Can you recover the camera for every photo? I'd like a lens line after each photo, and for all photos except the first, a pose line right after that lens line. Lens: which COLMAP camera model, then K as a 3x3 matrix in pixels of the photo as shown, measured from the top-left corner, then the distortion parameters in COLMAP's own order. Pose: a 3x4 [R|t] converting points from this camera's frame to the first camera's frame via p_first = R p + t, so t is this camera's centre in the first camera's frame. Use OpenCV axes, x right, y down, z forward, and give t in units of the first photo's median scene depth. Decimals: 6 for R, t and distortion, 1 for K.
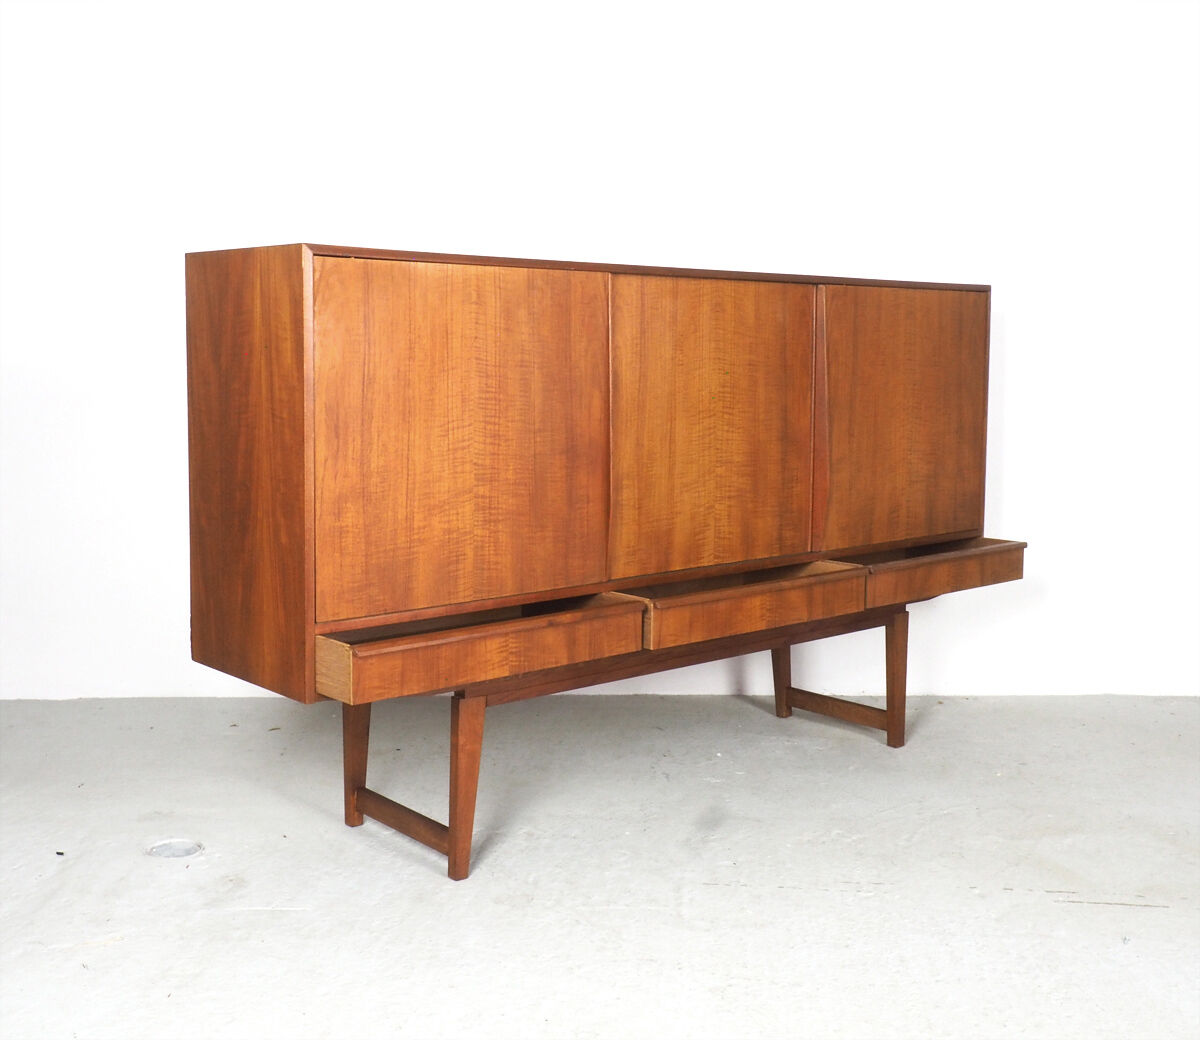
lens RADIAL K [[1485.8, 0, 595.2], [0, 1485.8, 531.1], [0, 0, 1]] dist [0.006153, -0.002018]
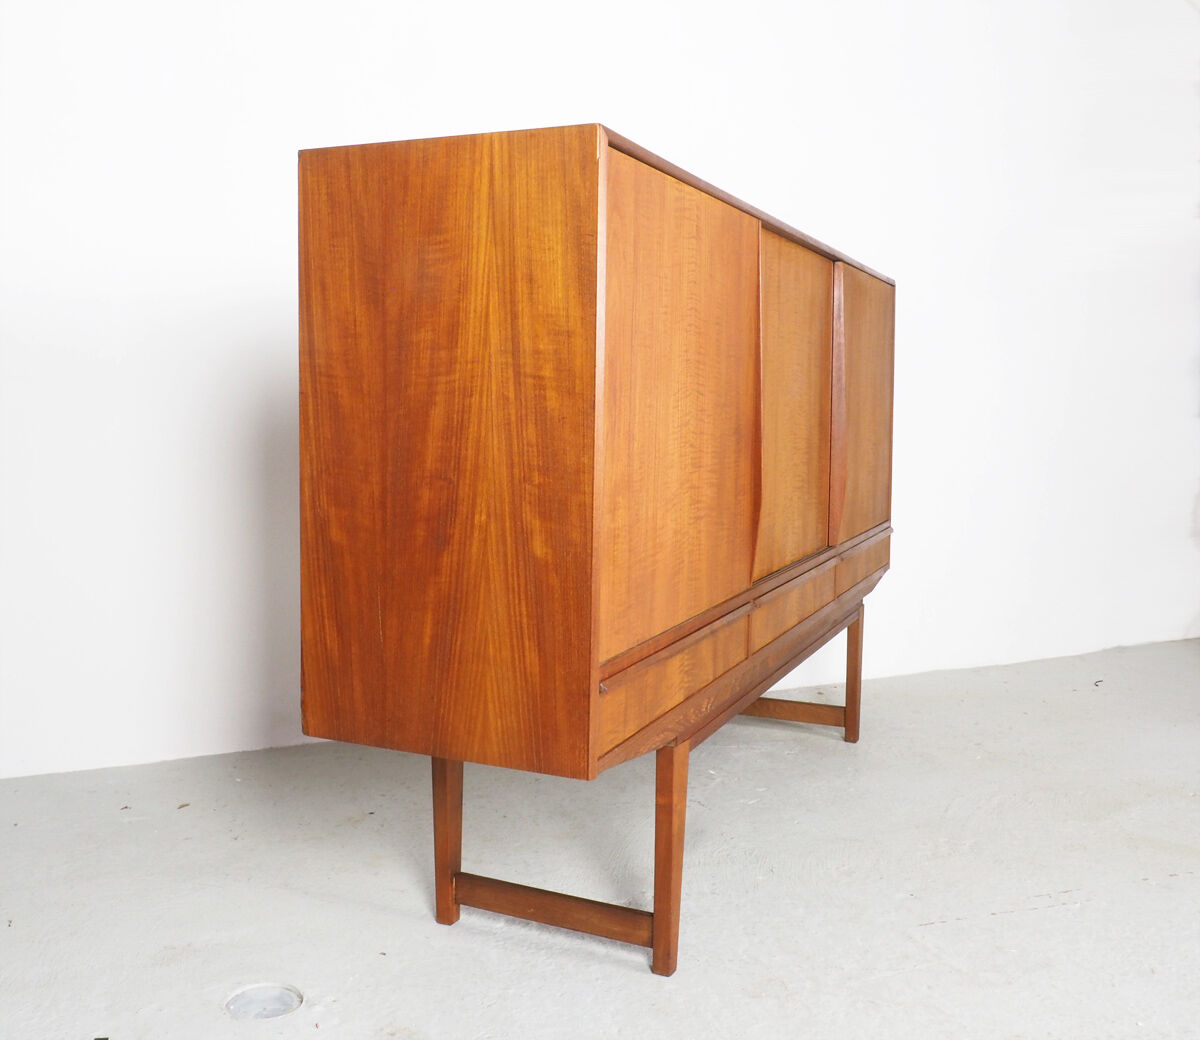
lens RADIAL K [[1264.1, 0, 571.8], [0, 1264.1, 547.1], [0, 0, 1]] dist [-0.012687, -0.000957]
pose [[0.916532, -0.049328, 0.396908, -0.388655], [0.050838, 0.998684, 0.006725, 0.000709], [-0.396717, 0.014014, 0.917834, 0.398129]]
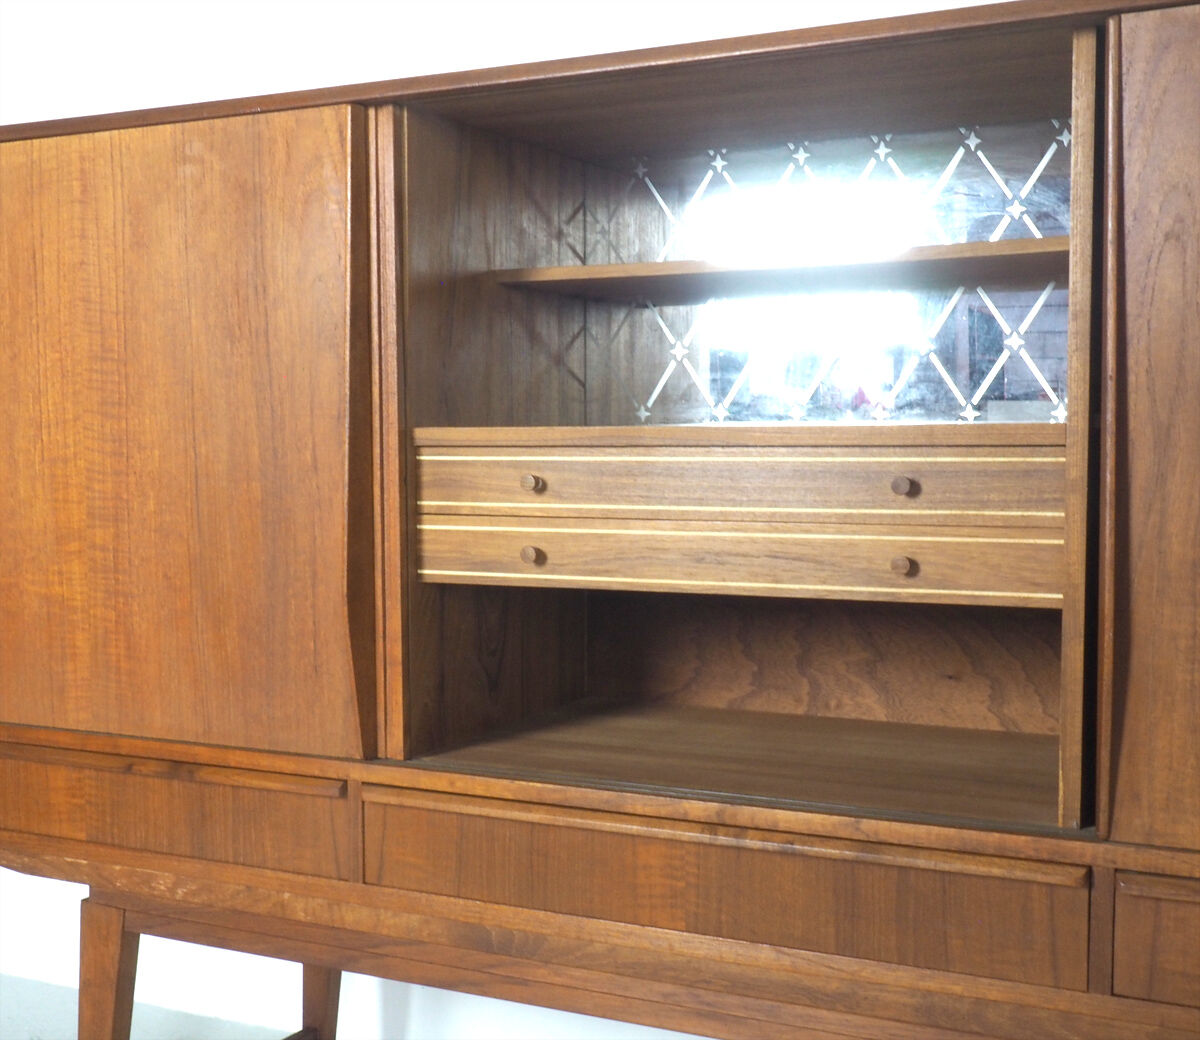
lens RADIAL K [[1654.4, 0, 549.5], [0, 1654.4, 522.4], [0, 0, 1]] dist [-0.000568, 0.025160]
pose [[0.328384, 0.051580, -0.943135, 0.544215], [-0.106050, 0.994208, 0.017448, -0.059266], [0.938572, 0.094290, 0.331952, 0.918186]]
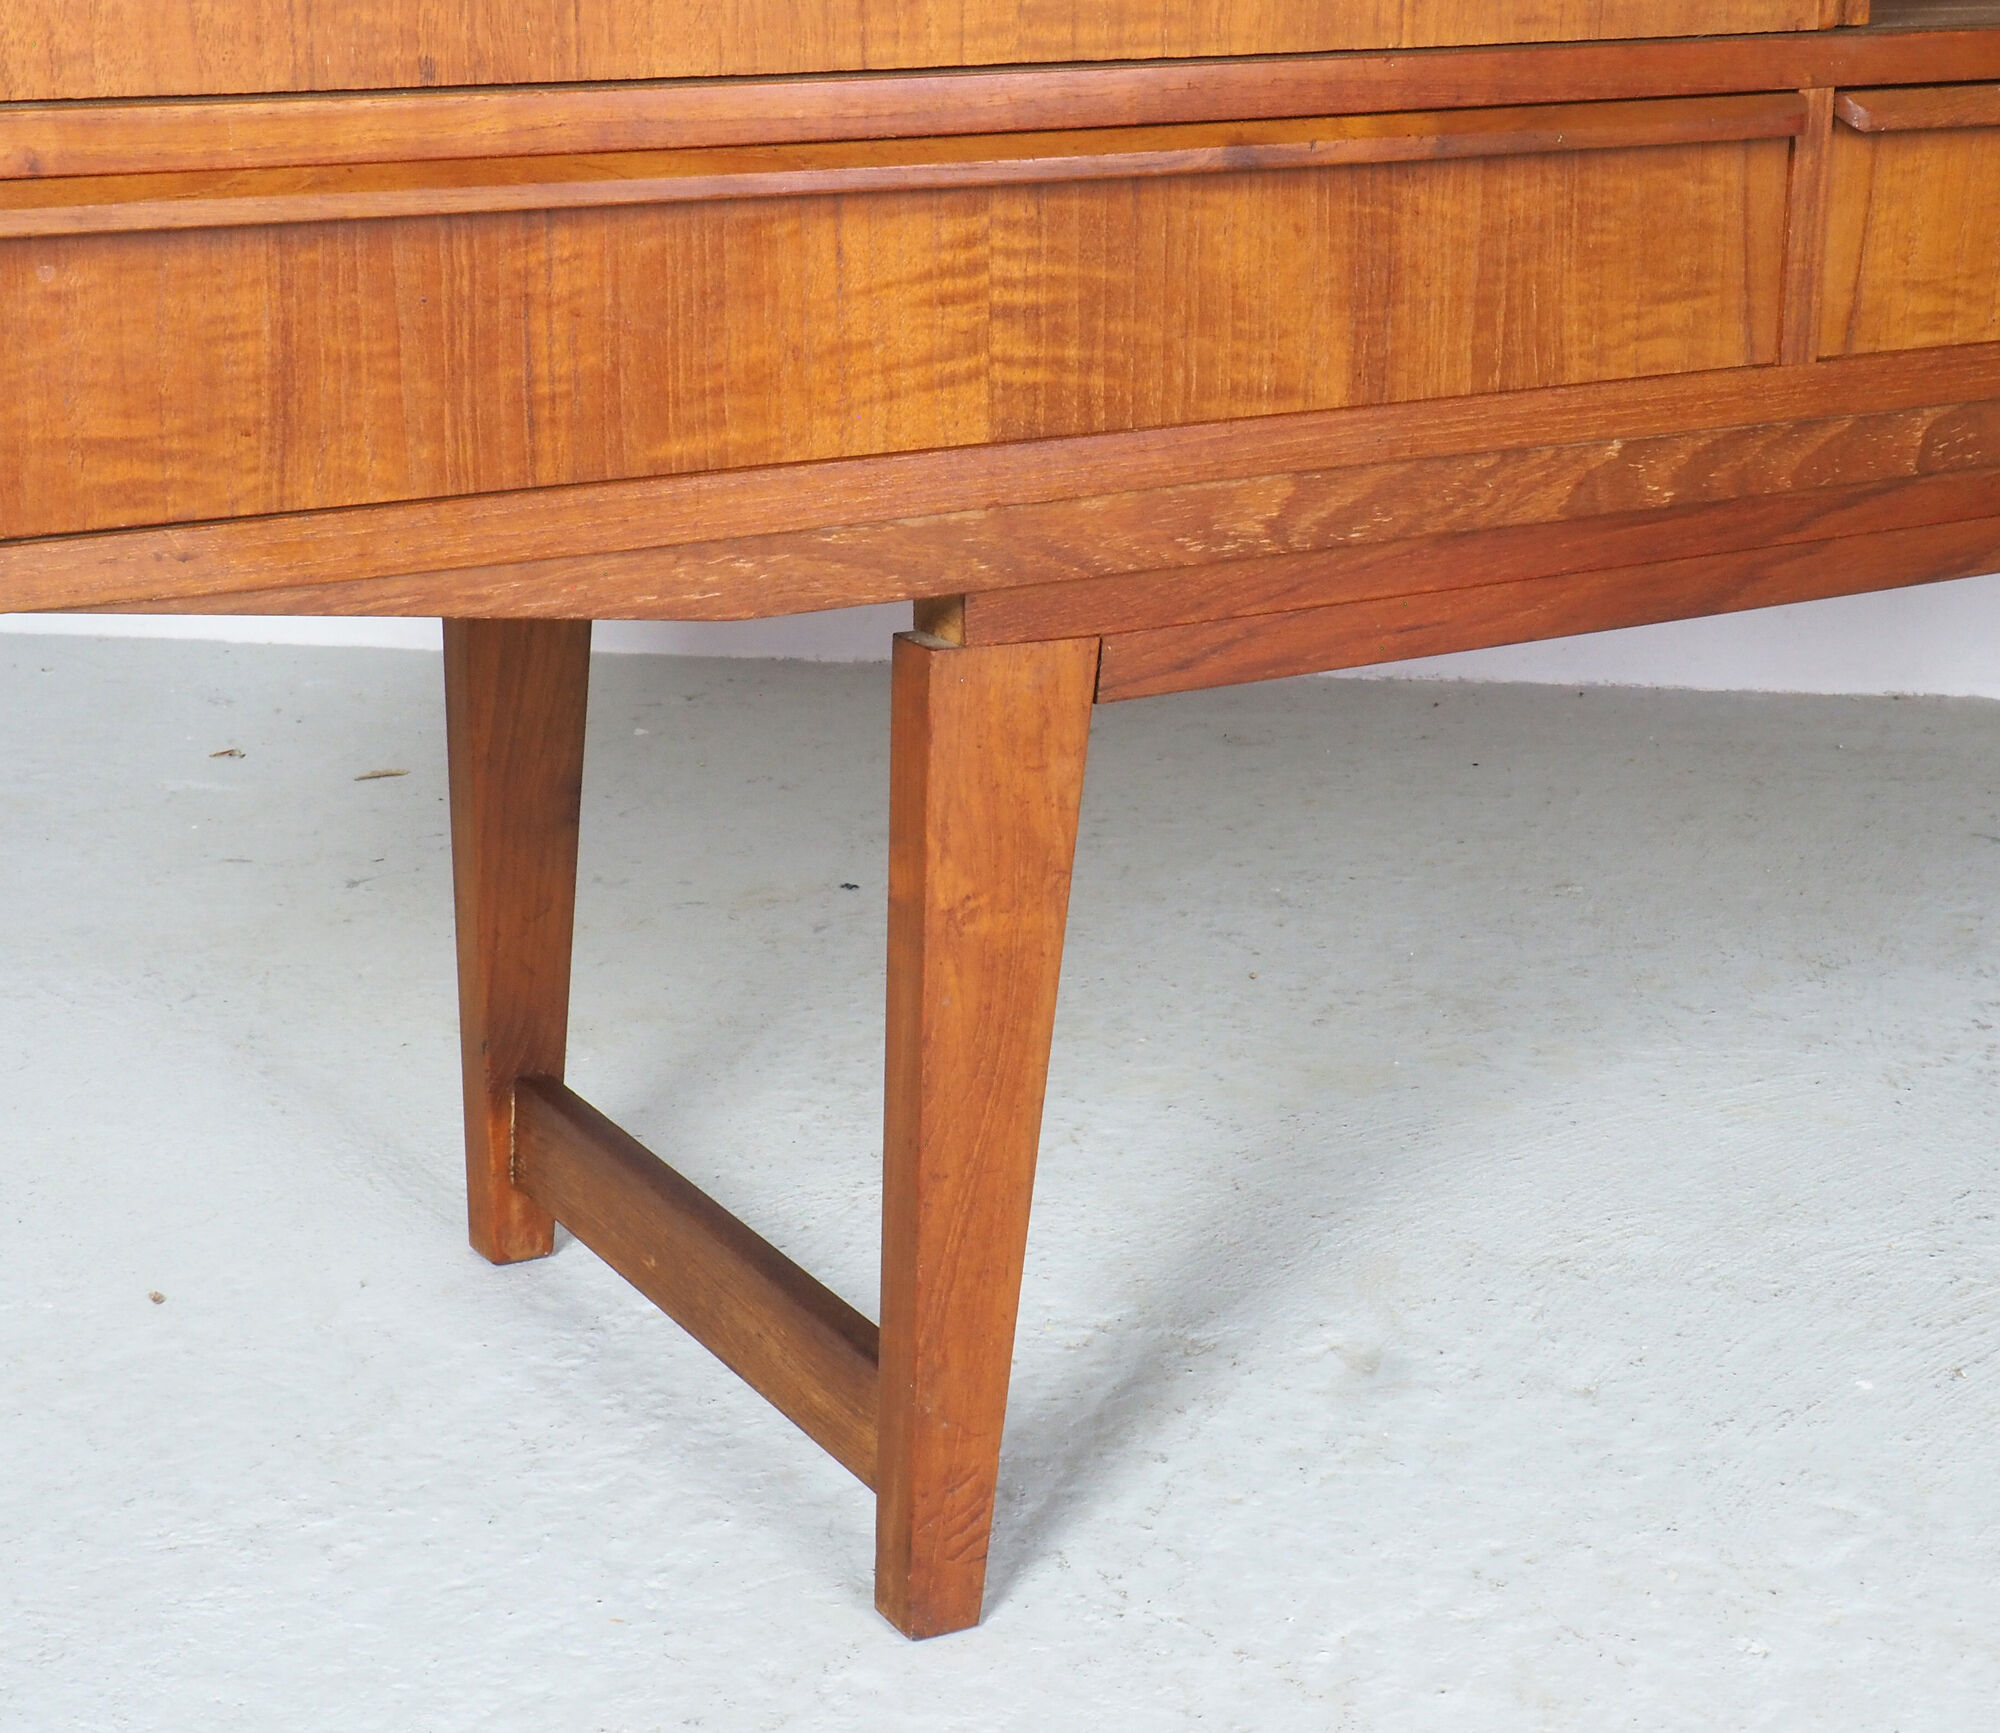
lens RADIAL K [[3811.8, 0, 1045.5], [0, 3811.8, 868.5], [0, 0, 1]] dist [0.003577, -0.006207]
pose [[0.984095, 0.046295, -0.171502, -0.001371], [-0.019789, 0.988005, 0.153150, 0.068271], [0.176535, -0.147320, 0.973207, 0.552743]]
